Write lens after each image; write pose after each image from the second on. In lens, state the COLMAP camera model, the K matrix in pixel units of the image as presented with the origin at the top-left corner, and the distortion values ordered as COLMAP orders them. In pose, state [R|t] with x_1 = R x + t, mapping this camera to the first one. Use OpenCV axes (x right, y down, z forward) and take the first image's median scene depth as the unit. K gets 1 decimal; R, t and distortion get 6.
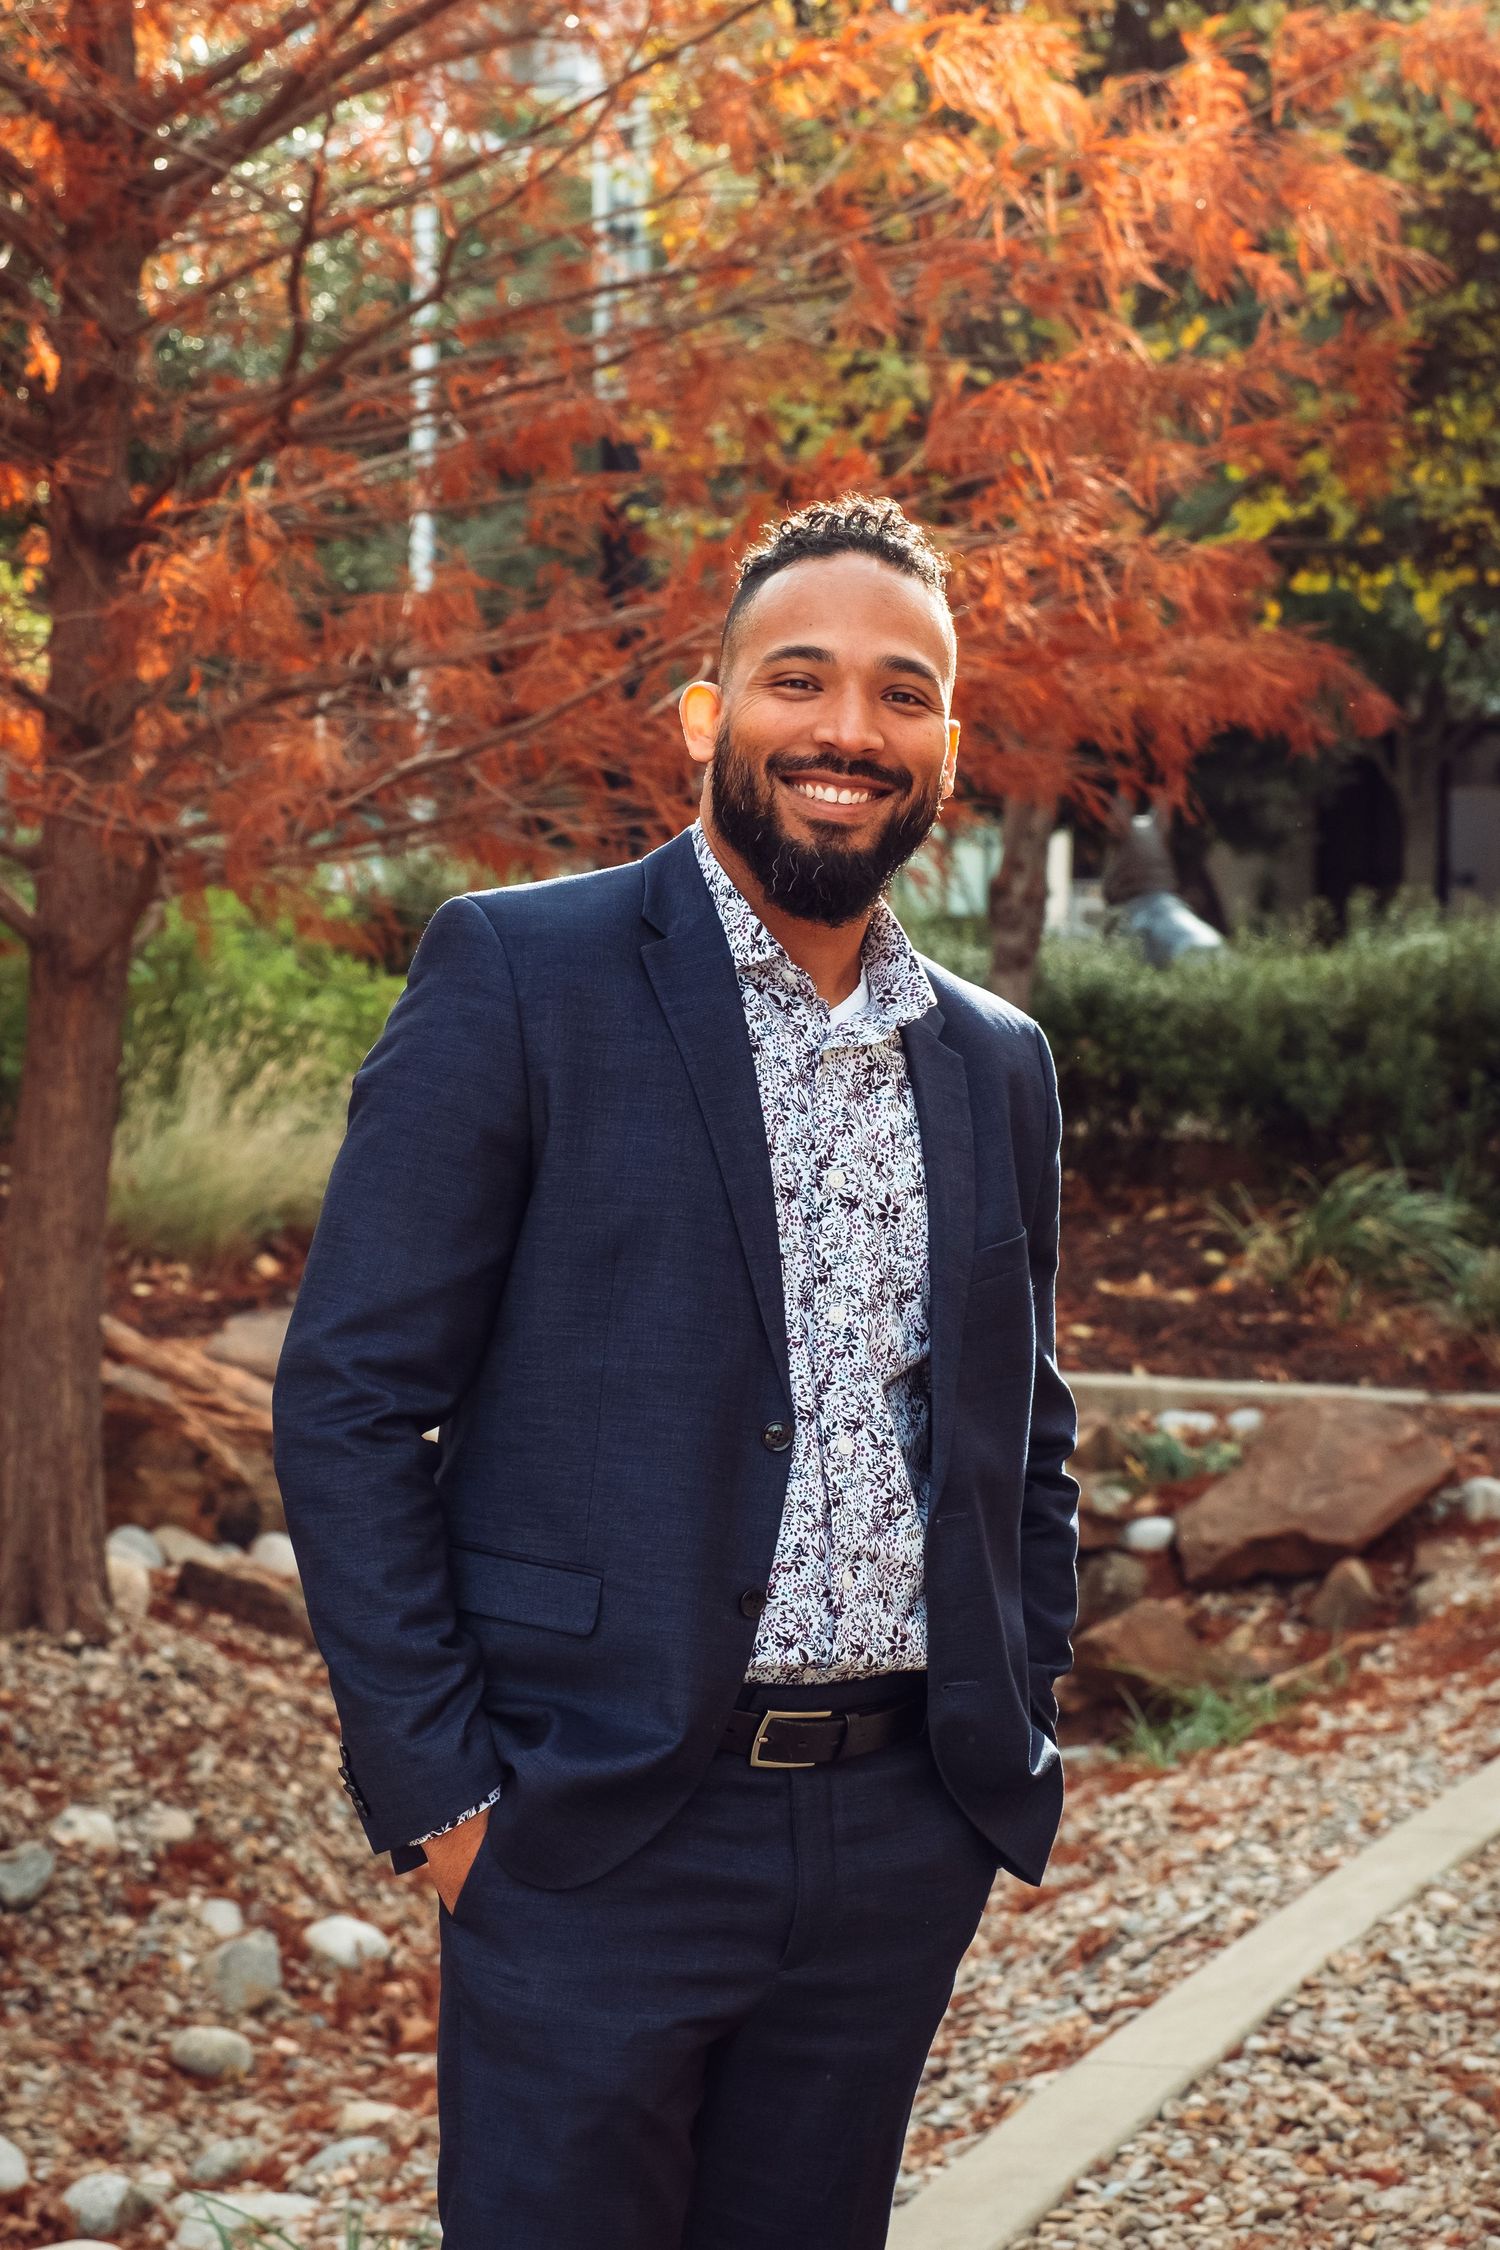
lens RADIAL K [[5604.4, 0, 746.6], [0, 5604.4, 1026.1], [0, 0, 1]] dist [0.086479, -0.171209]
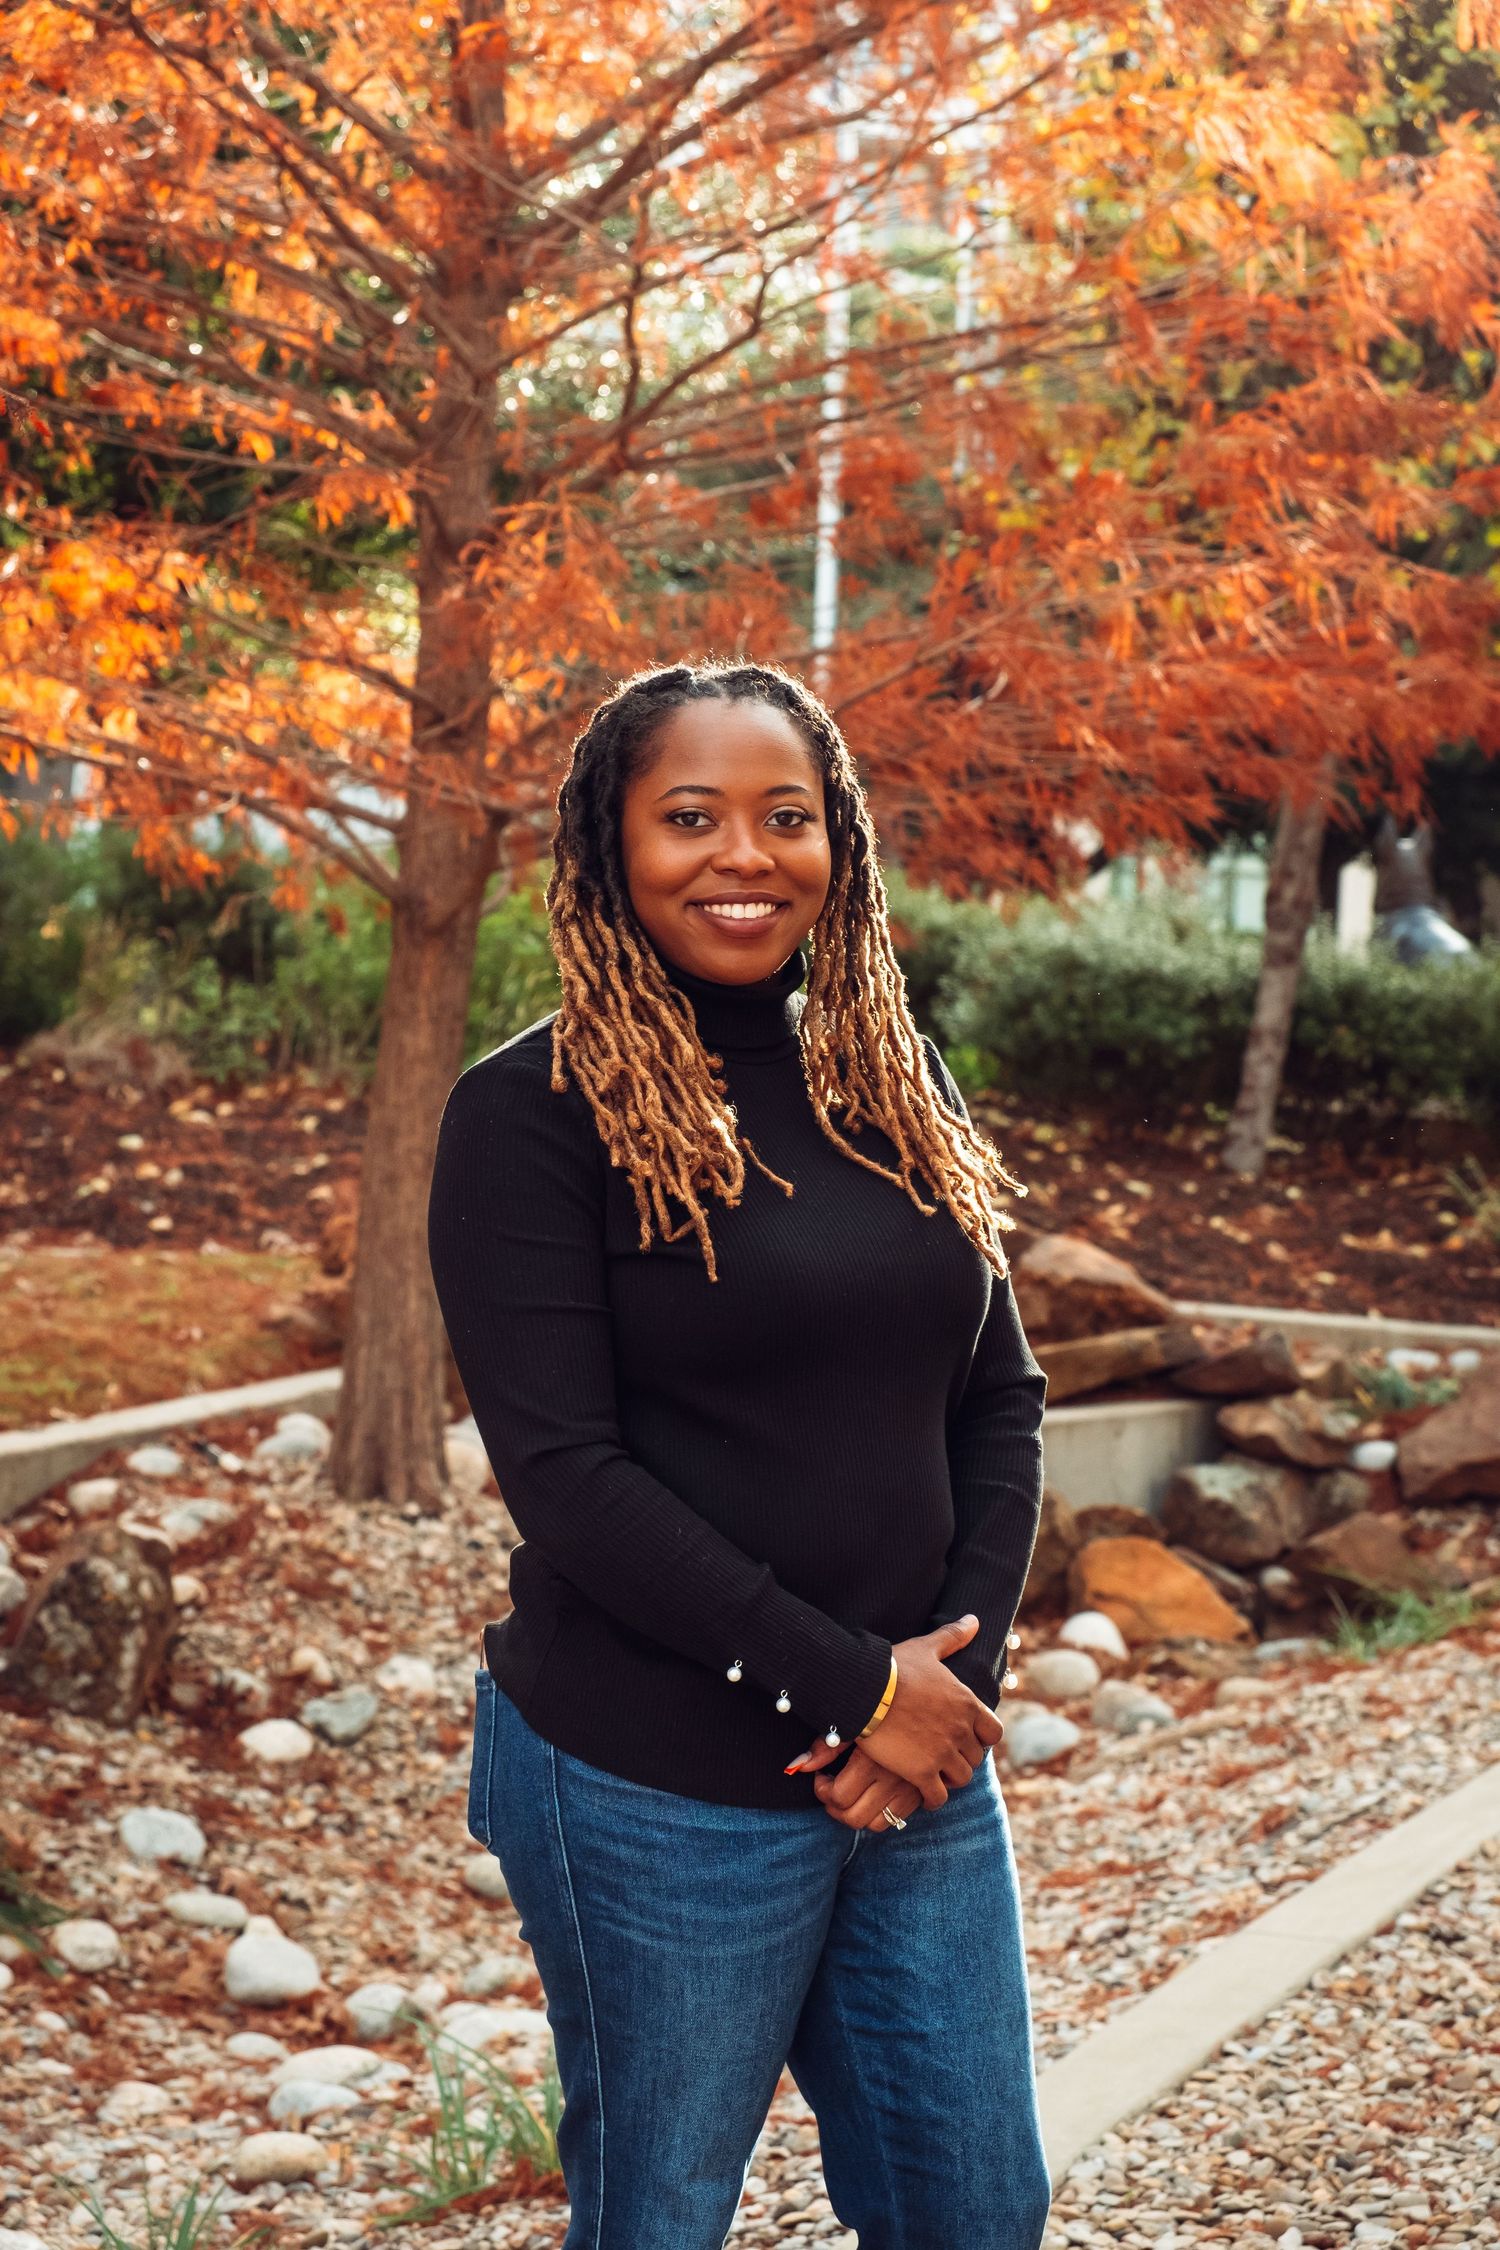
lens RADIAL K [[4552.5, 0, 760.1], [0, 4552.5, 1128.4], [0, 0, 1]] dist [0.084507, -0.199292]
pose [[0.996384, 0.031763, -0.078806, 0.024320], [-0.030048, 0.999287, 0.022842, 0.008459], [0.079475, -0.020391, 0.996628, 0.086463]]
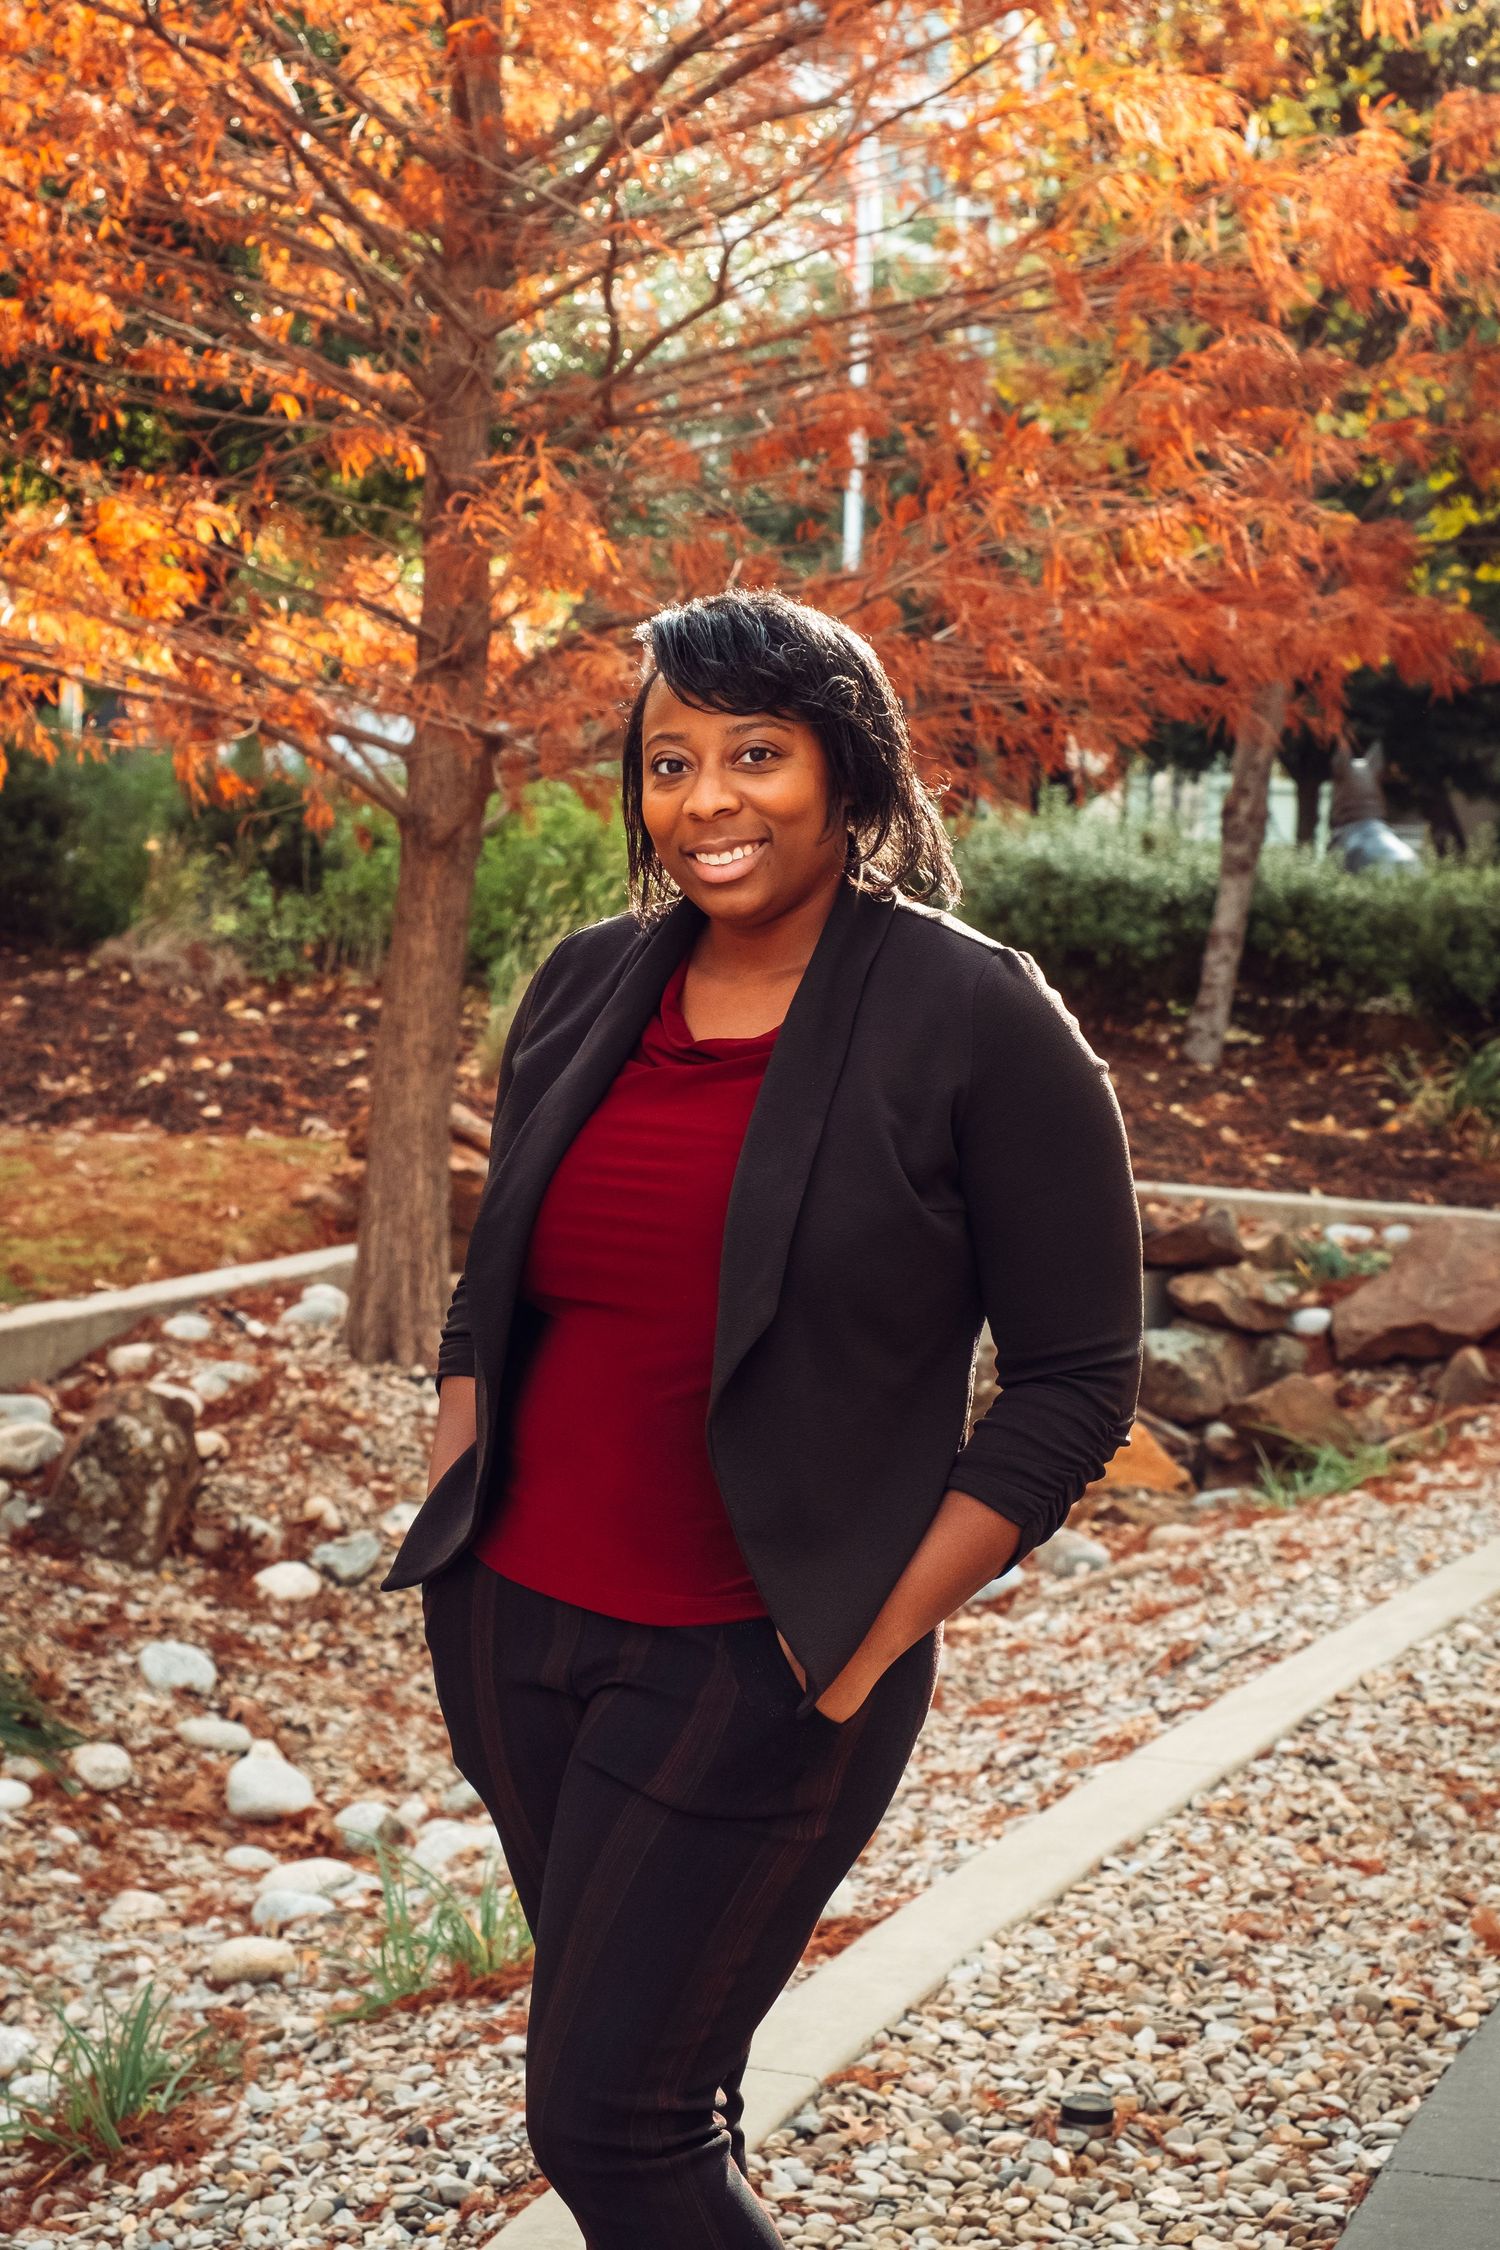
lens RADIAL K [[4132.4, 0, 744.8], [0, 4132.4, 1044.7], [0, 0, 1]] dist [0.014630, 0.227302]
pose [[0.994687, 0.030138, -0.098432, 0.046686], [-0.027432, 0.999211, 0.028729, 0.007566], [0.099220, -0.025876, 0.994729, 0.092606]]
